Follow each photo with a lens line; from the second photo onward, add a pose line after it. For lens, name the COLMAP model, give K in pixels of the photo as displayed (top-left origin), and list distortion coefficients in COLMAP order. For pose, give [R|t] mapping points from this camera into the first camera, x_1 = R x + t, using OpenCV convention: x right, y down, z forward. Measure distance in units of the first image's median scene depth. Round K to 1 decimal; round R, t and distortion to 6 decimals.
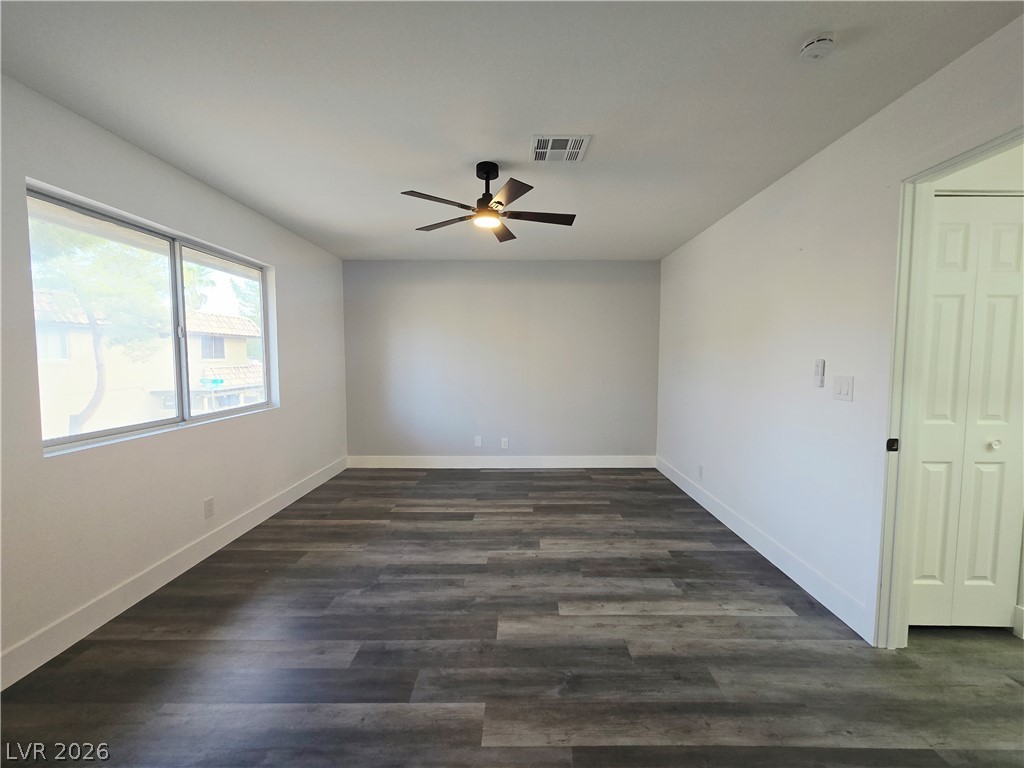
lens RADIAL K [[420.9, 0, 520.4], [0, 420.9, 382.2], [0, 0, 1]] dist [-0.002258, 0.002604]
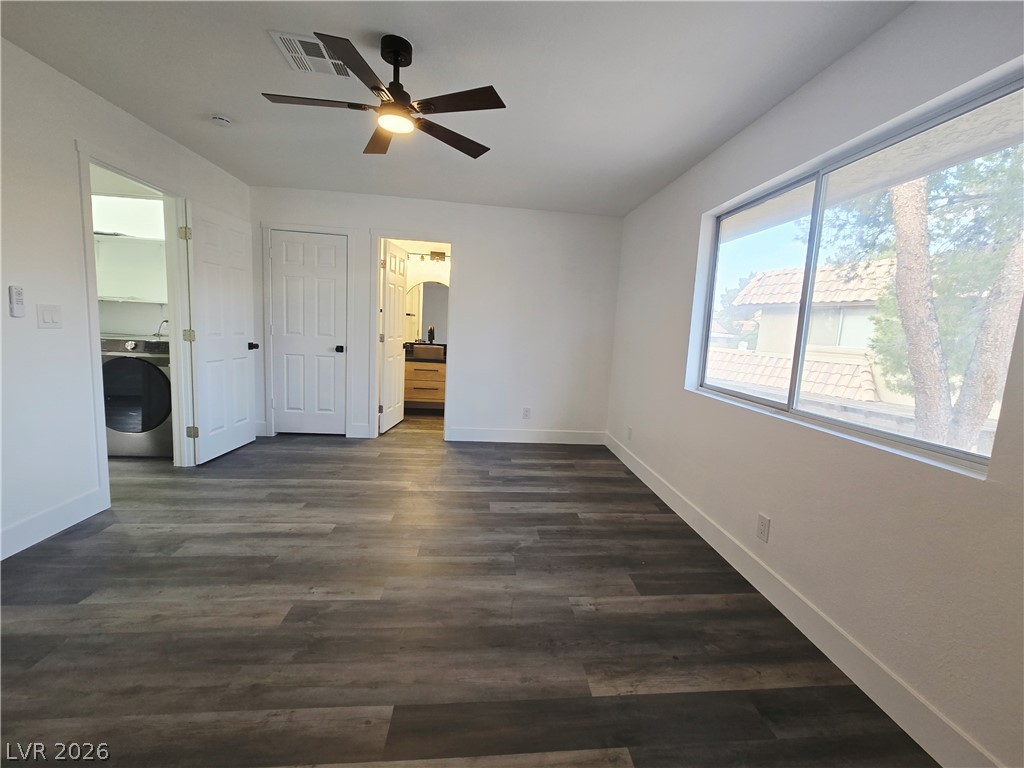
lens RADIAL K [[420.9, 0, 520.4], [0, 420.9, 382.2], [0, 0, 1]] dist [-0.002258, 0.002604]
pose [[-0.993724, -0.043729, -0.102962, -0.246375], [-0.063016, 0.979318, 0.192262, -0.084577], [0.092425, 0.197544, -0.975927, 1.860745]]
